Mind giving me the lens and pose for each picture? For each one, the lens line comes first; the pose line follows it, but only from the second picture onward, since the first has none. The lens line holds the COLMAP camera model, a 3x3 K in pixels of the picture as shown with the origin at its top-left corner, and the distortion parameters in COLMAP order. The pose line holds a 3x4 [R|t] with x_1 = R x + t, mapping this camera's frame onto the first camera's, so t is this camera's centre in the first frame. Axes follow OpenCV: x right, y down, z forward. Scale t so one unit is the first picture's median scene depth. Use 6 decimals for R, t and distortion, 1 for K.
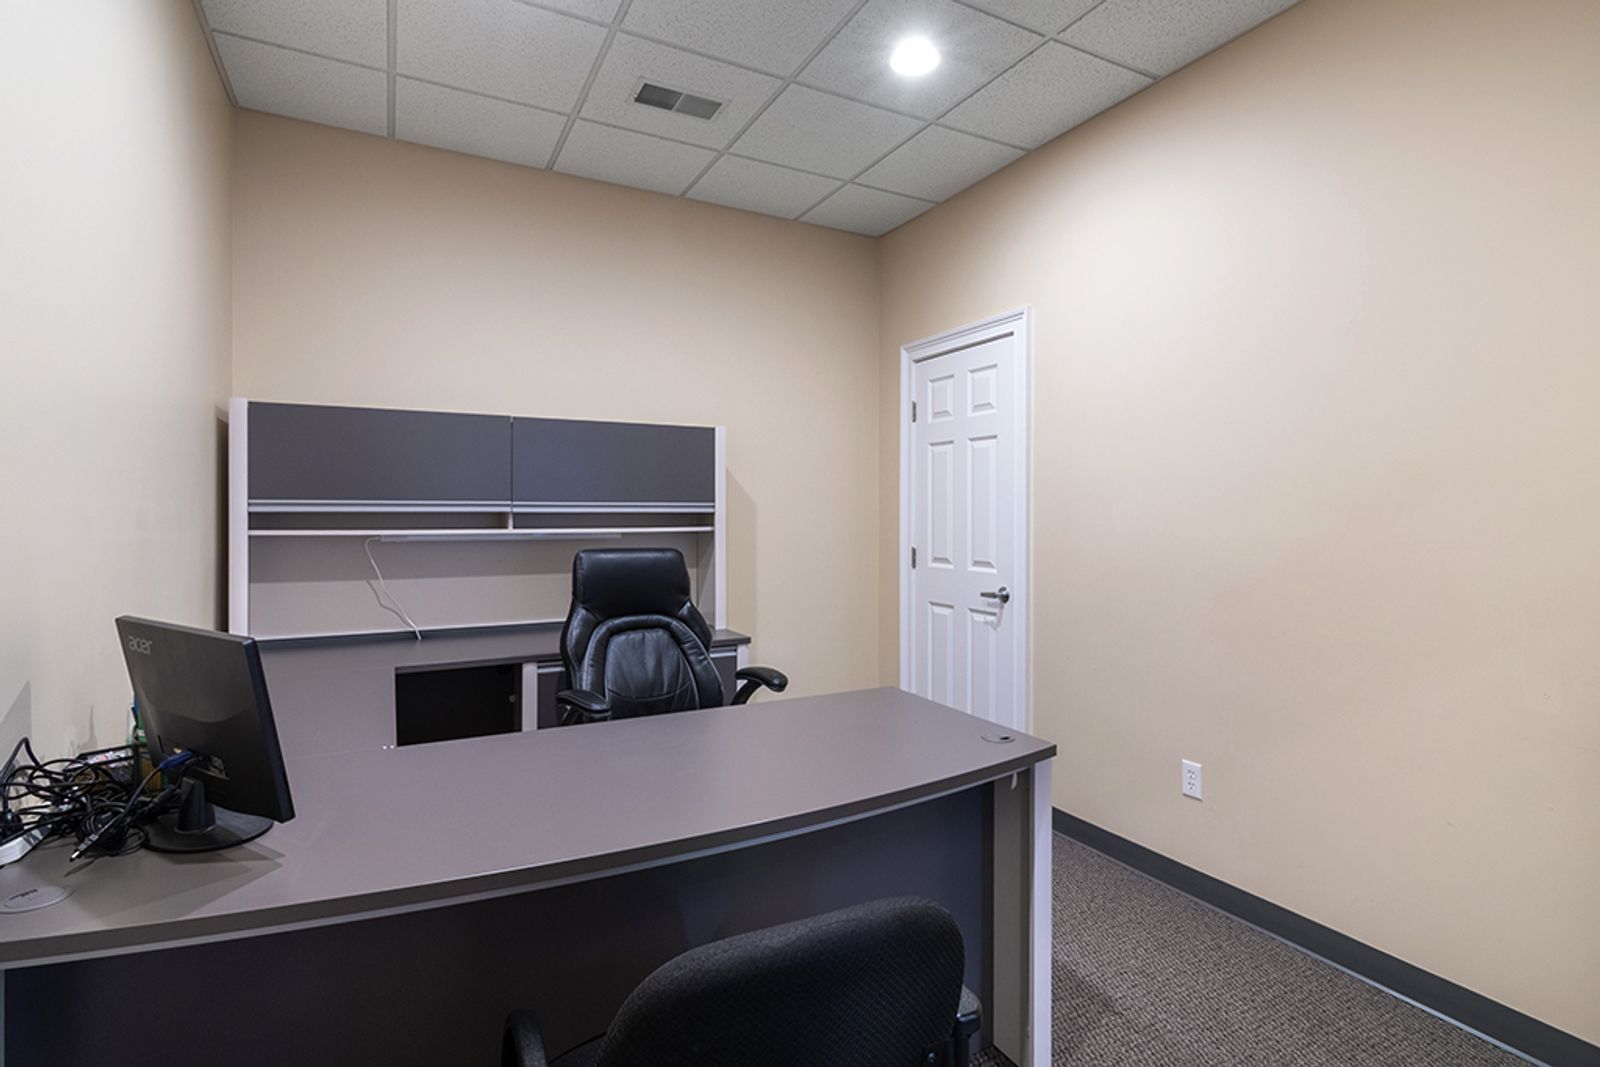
lens RADIAL K [[784.8, 0, 805.1], [0, 784.8, 510.7], [0, 0, 1]] dist [0.001556, -0.000080]
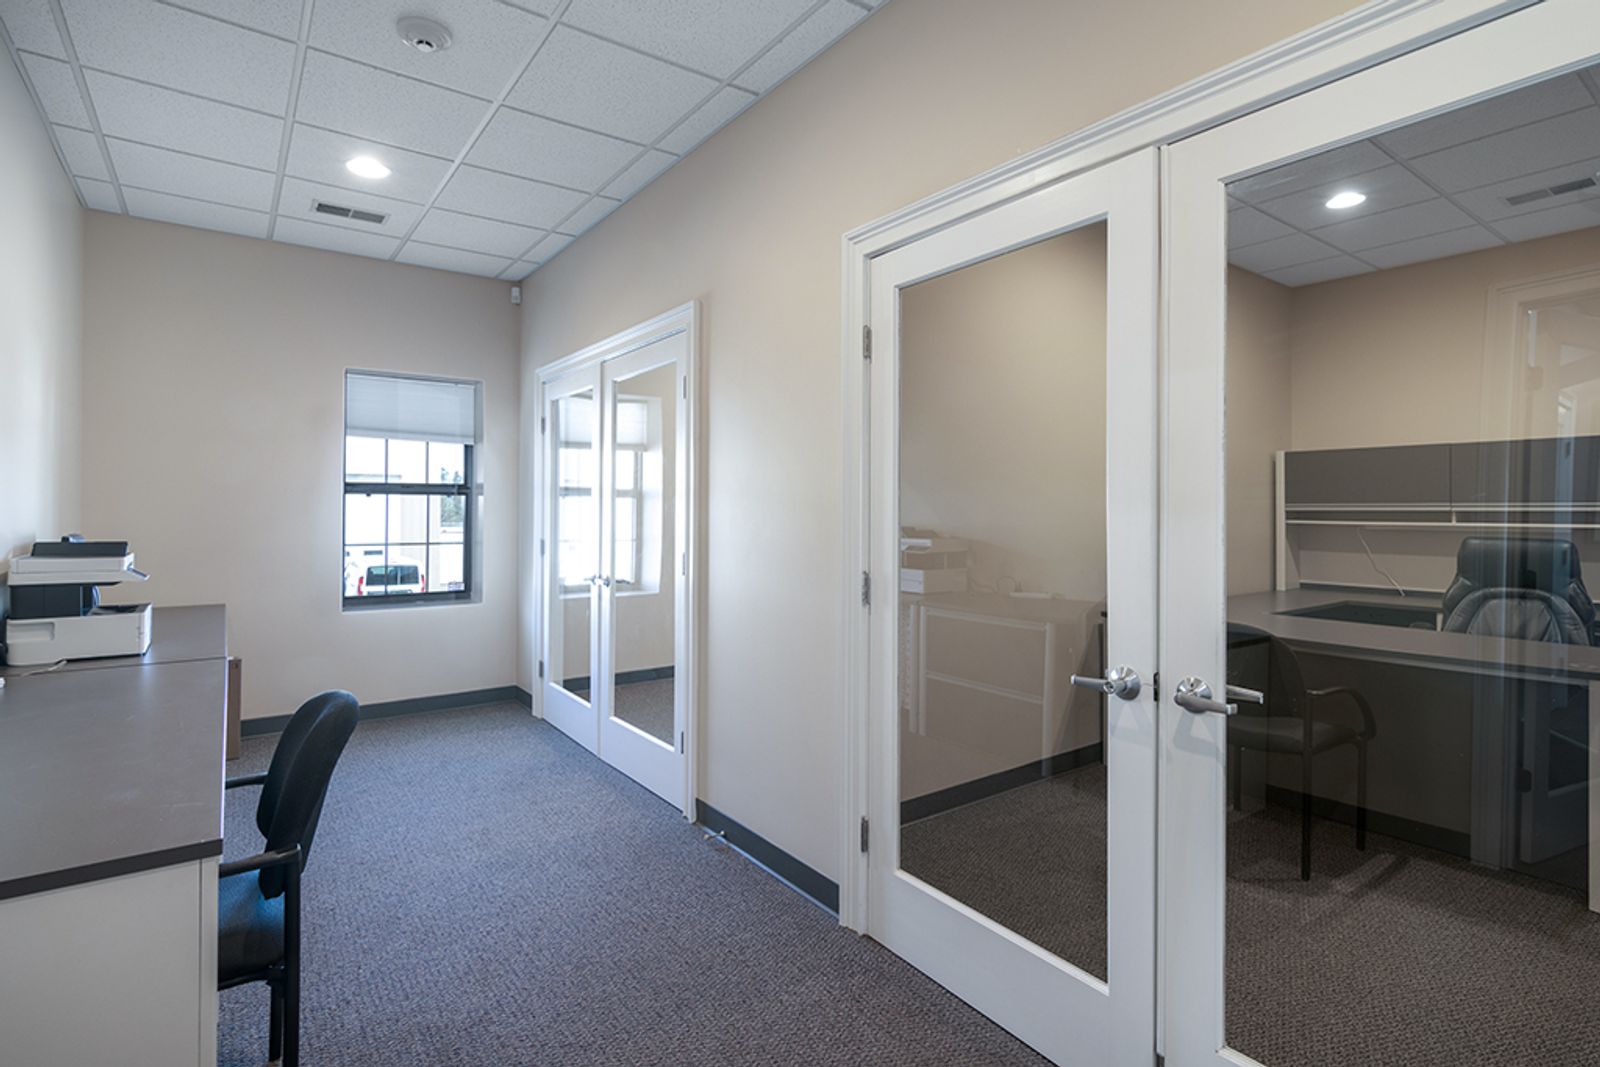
lens RADIAL K [[784.8, 0, 805.1], [0, 784.8, 510.7], [0, 0, 1]] dist [0.001556, -0.000080]
pose [[0.143175, -0.000915, -0.989697, 0.918652], [0.001122, 0.999999, -0.000762, 0.001995], [0.989697, -0.001001, 0.143176, -0.378783]]
